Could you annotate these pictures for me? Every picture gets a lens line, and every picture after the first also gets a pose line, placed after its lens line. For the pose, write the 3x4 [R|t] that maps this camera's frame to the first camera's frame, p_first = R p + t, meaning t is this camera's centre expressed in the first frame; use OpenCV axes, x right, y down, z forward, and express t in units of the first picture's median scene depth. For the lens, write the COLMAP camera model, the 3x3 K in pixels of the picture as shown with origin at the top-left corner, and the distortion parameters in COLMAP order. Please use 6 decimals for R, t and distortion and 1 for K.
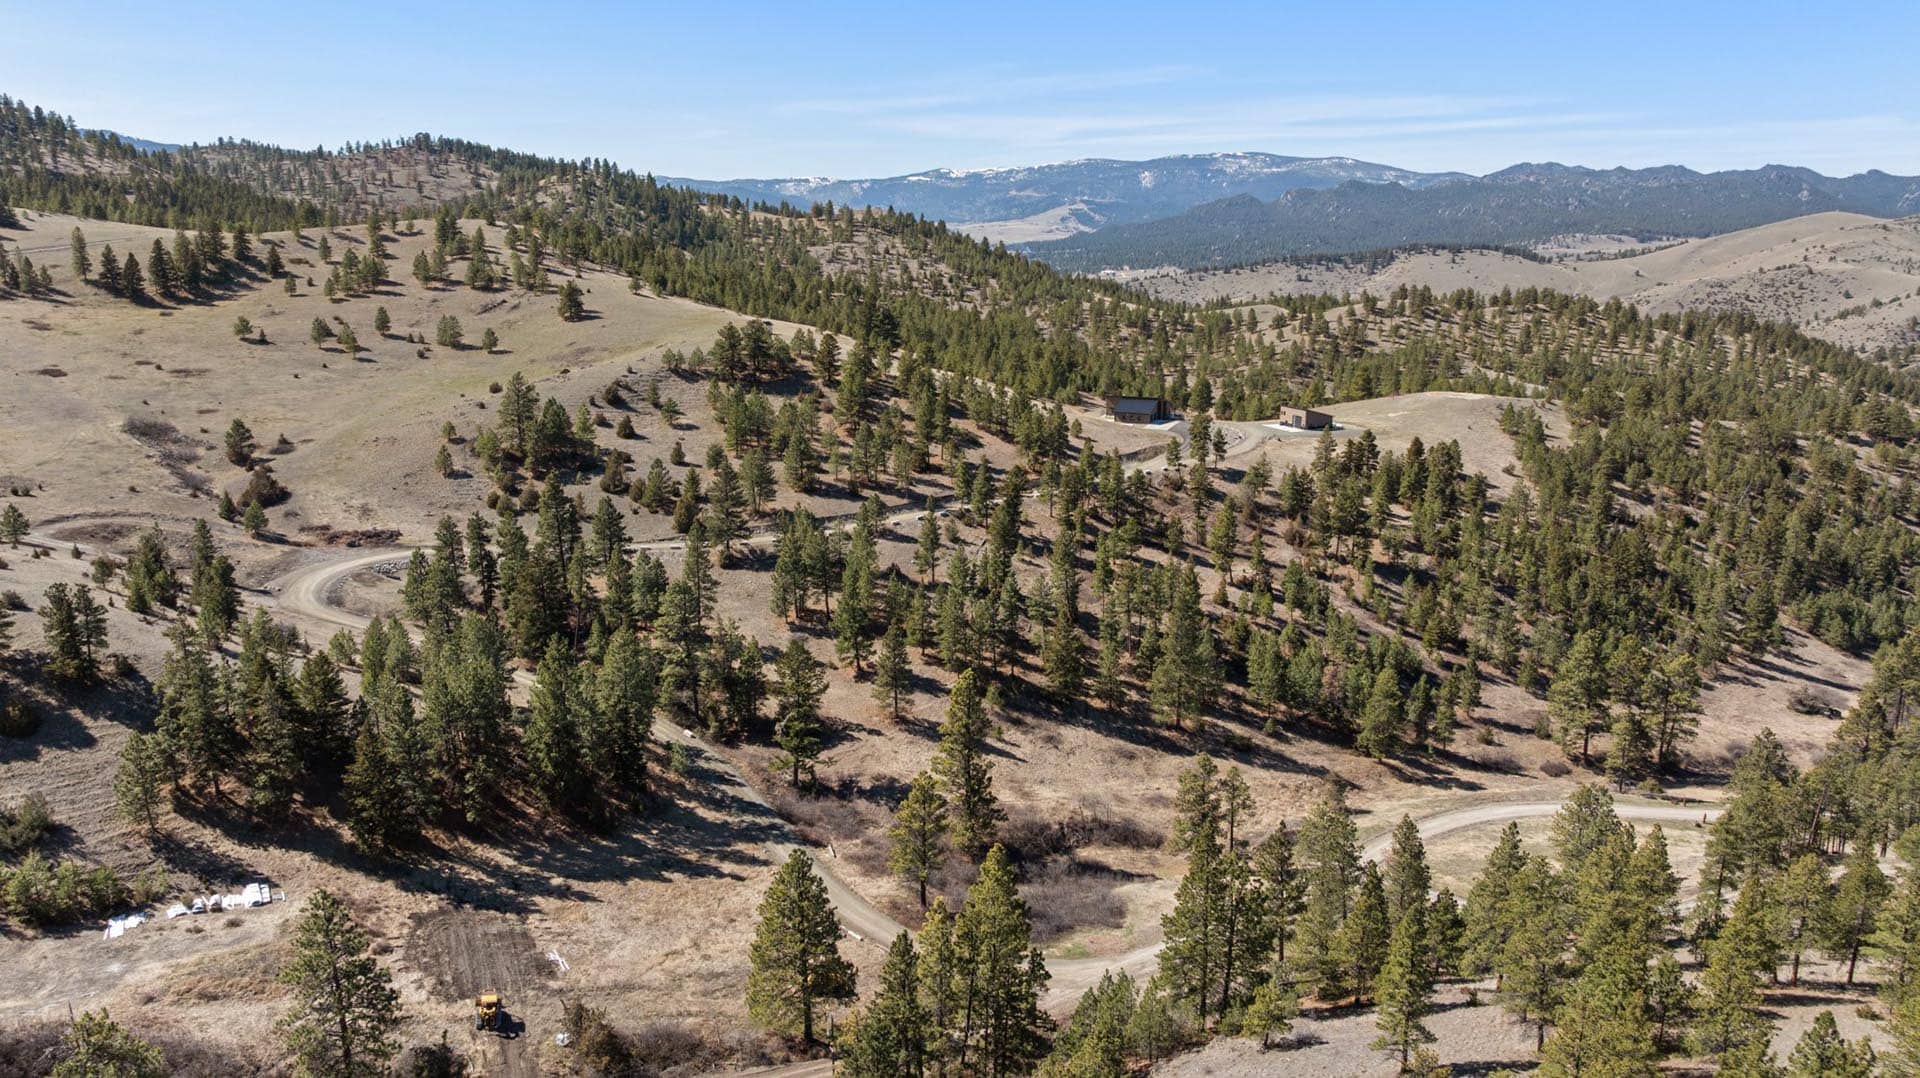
lens RADIAL K [[1361.7, 0, 943.2], [0, 1361.7, 537.6], [0, 0, 1]] dist [-0.012411, -0.001908]
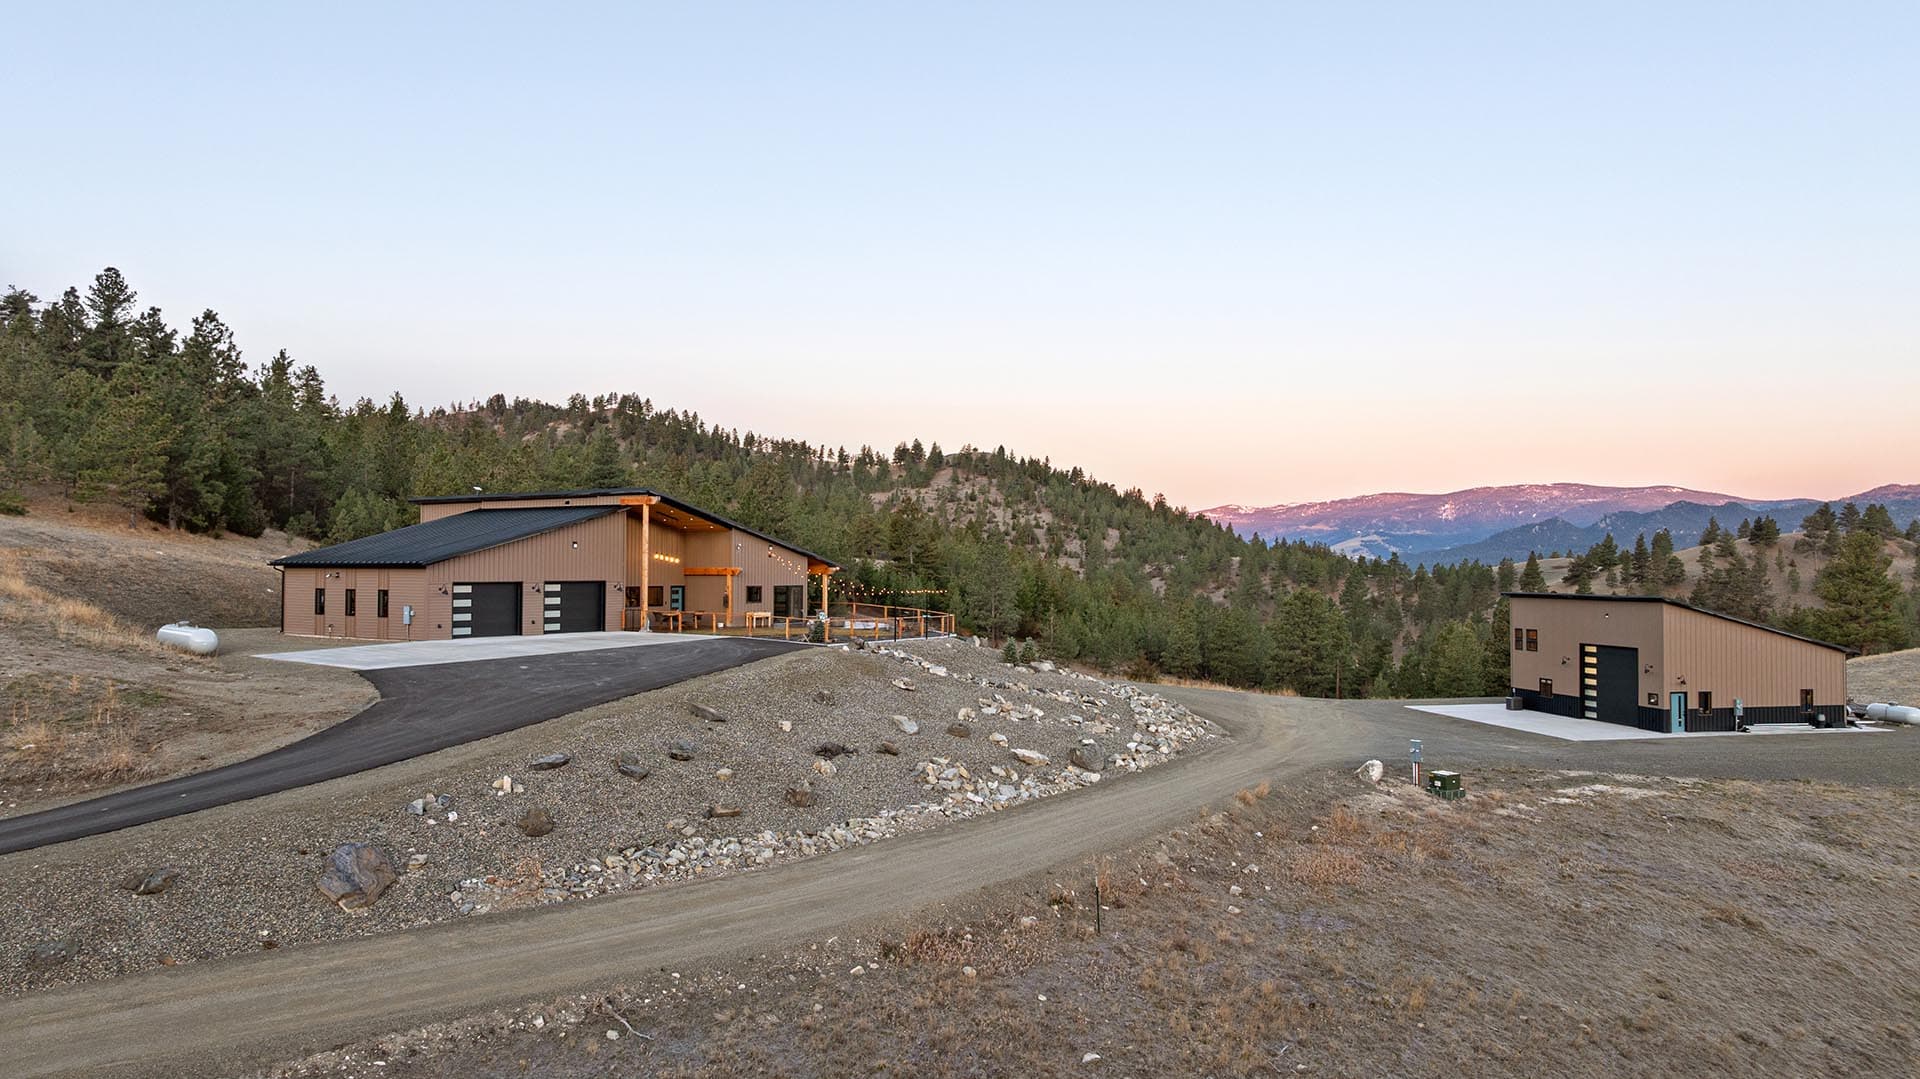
lens RADIAL K [[1361.7, 0, 964.1], [0, 1361.7, 539.4], [0, 0, 1]] dist [-0.012411, -0.001908]
pose [[0.979636, -0.006857, -0.200664, 0.267658], [-0.042325, 0.969906, -0.239774, -0.072531], [0.196269, 0.243384, 0.949865, 1.015142]]
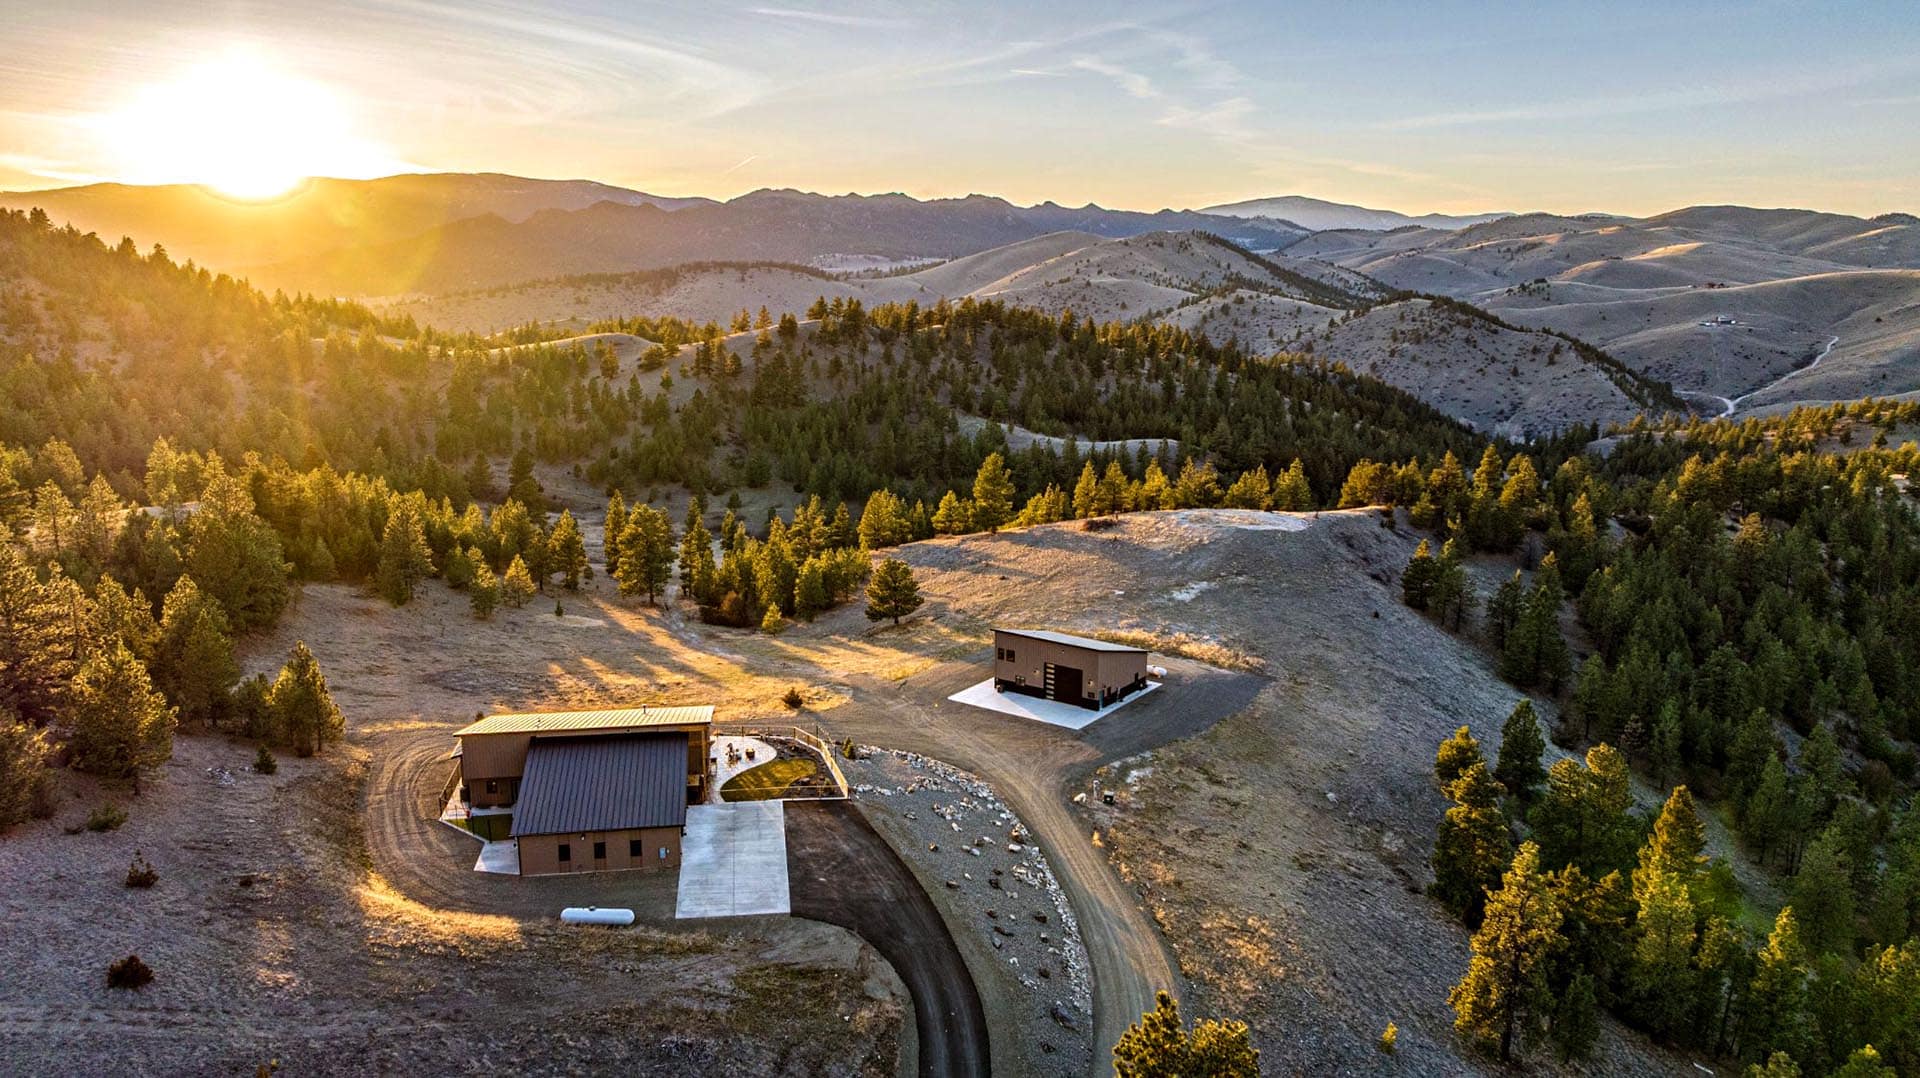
lens RADIAL K [[1361.7, 0, 964.3], [0, 1361.7, 536.6], [0, 0, 1]] dist [-0.012411, -0.001908]
pose [[0.855041, -0.105525, 0.507710, 0.096528], [0.115707, 0.993216, 0.011571, -0.155908], [-0.505487, 0.048852, 0.861450, 0.898614]]
